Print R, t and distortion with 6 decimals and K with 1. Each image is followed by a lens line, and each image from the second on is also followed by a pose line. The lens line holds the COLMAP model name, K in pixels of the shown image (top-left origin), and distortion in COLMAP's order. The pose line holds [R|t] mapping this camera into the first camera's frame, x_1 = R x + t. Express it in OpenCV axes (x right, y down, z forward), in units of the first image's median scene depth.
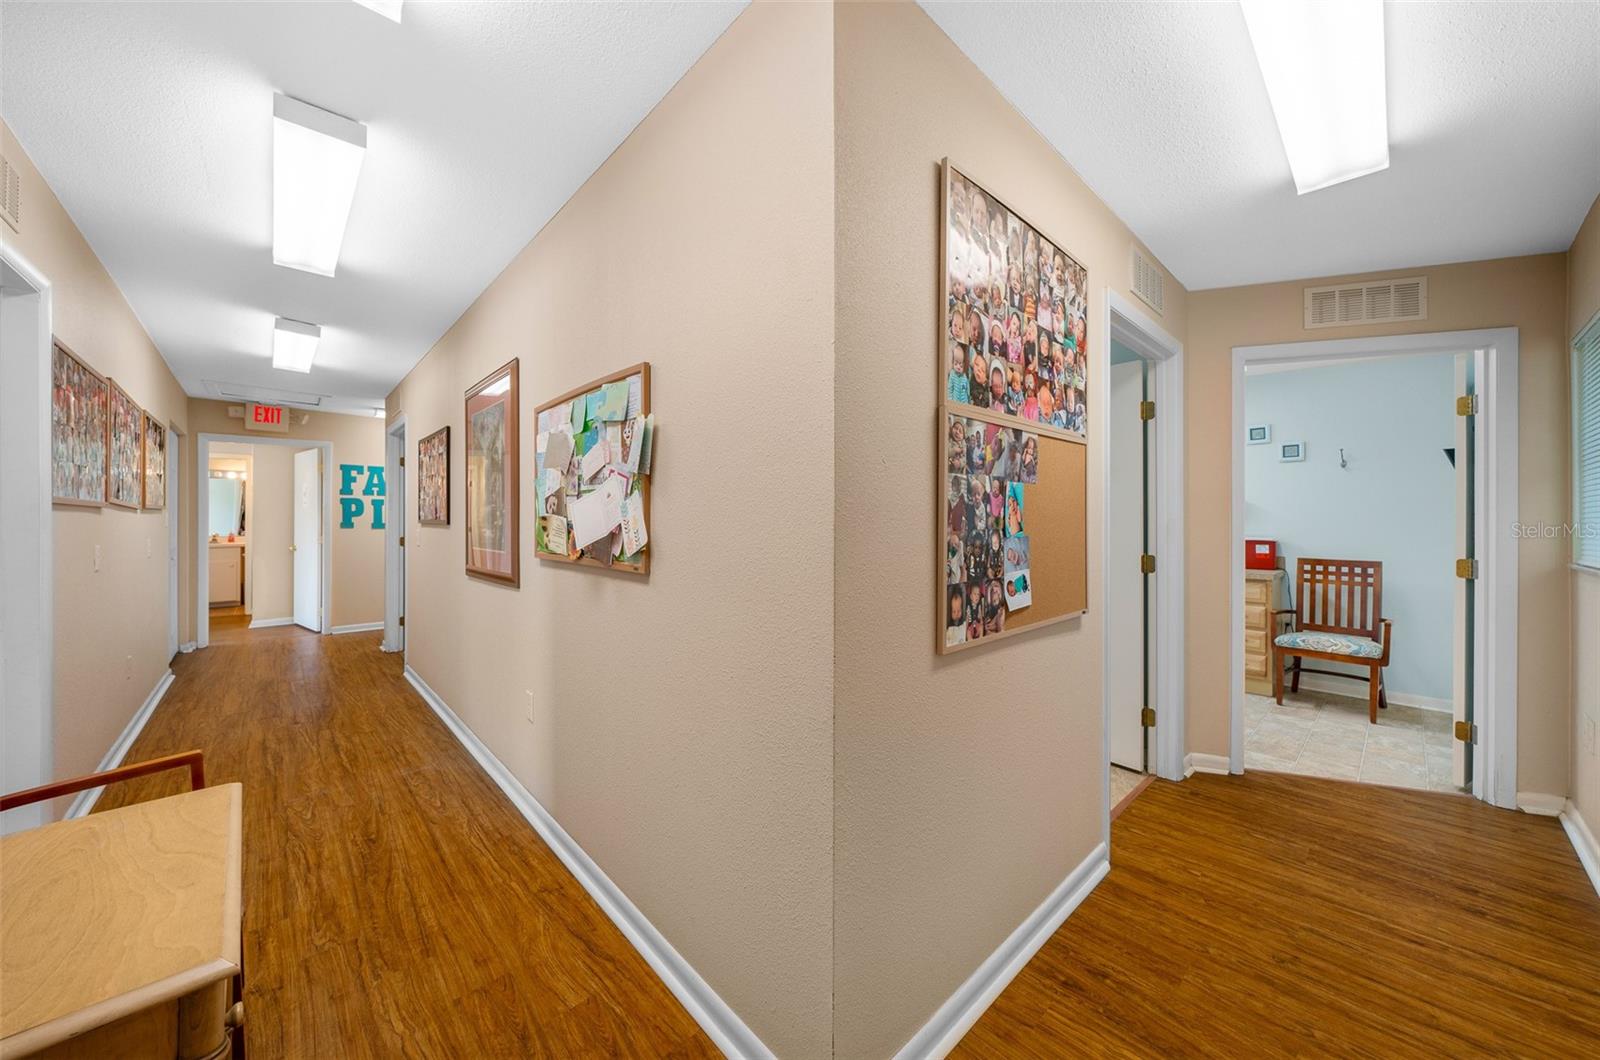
lens RADIAL K [[559.6, 0, 799.0], [0, 559.6, 536.1], [0, 0, 1]] dist [-0.000162, 0.000001]
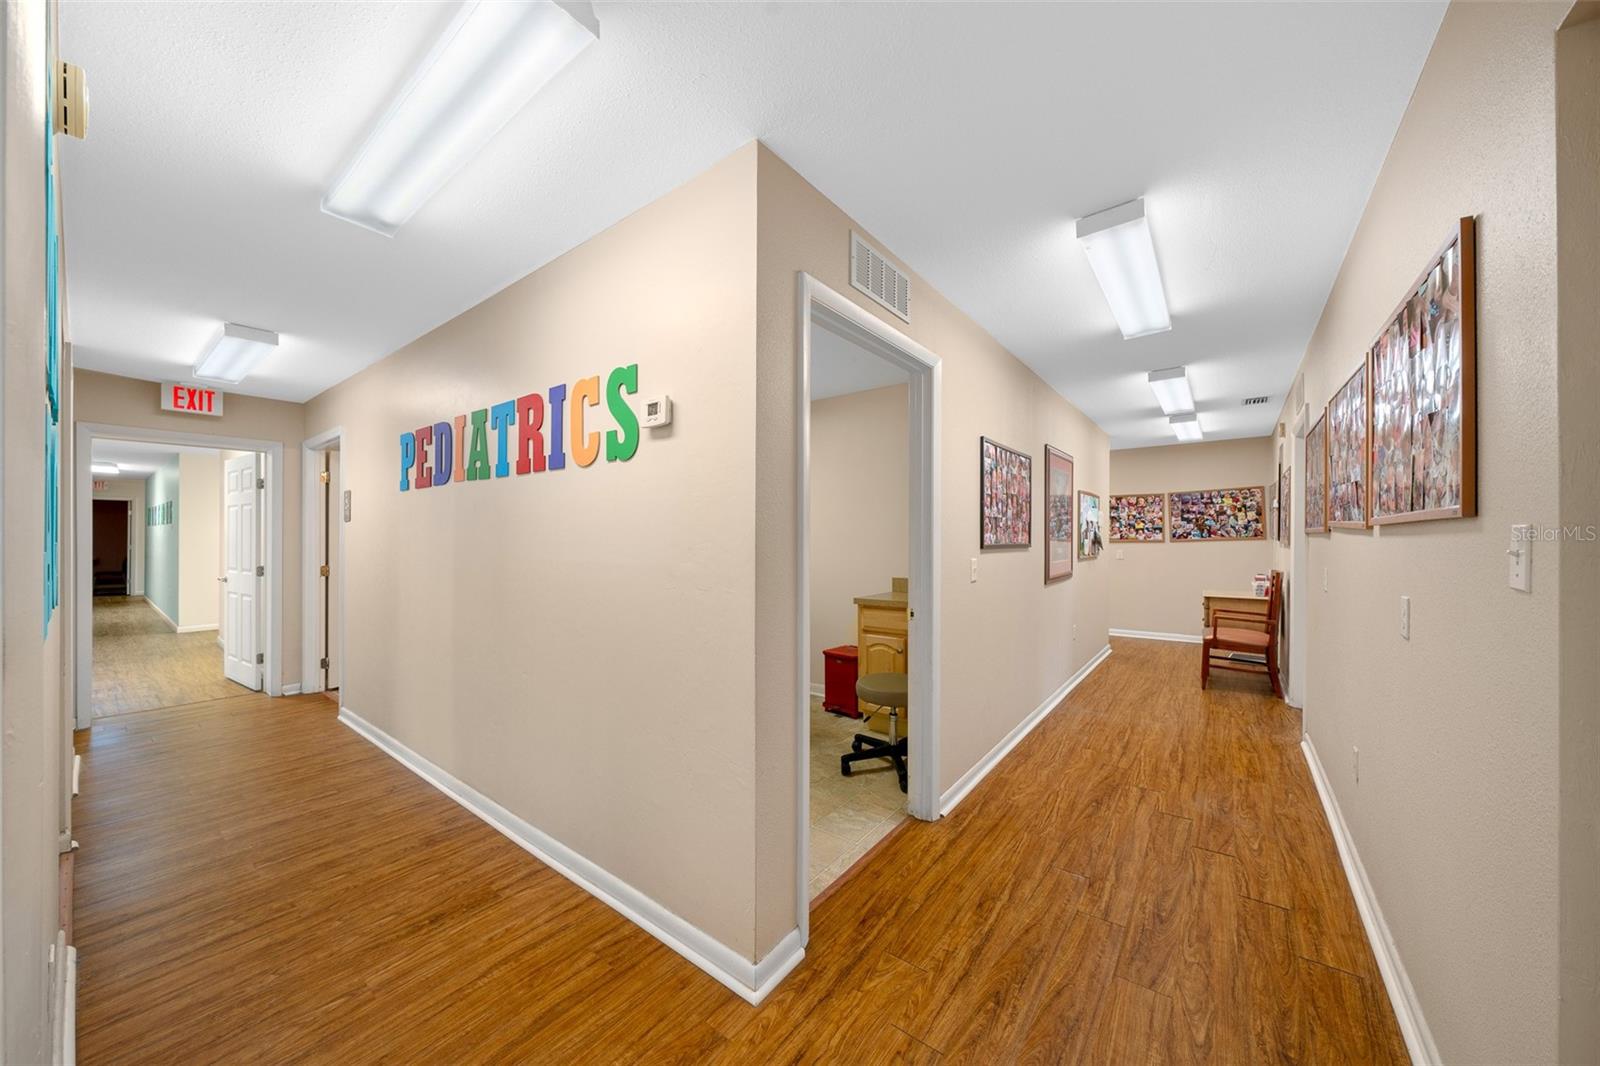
lens RADIAL K [[559.6, 0, 800.7], [0, 559.6, 535.2], [0, 0, 1]] dist [-0.000162, 0.000001]
pose [[-0.163915, 0.005464, 0.986459, -1.744137], [0.036682, 0.999327, 0.000560, -0.046863], [-0.985792, 0.036277, -0.164005, 1.735321]]
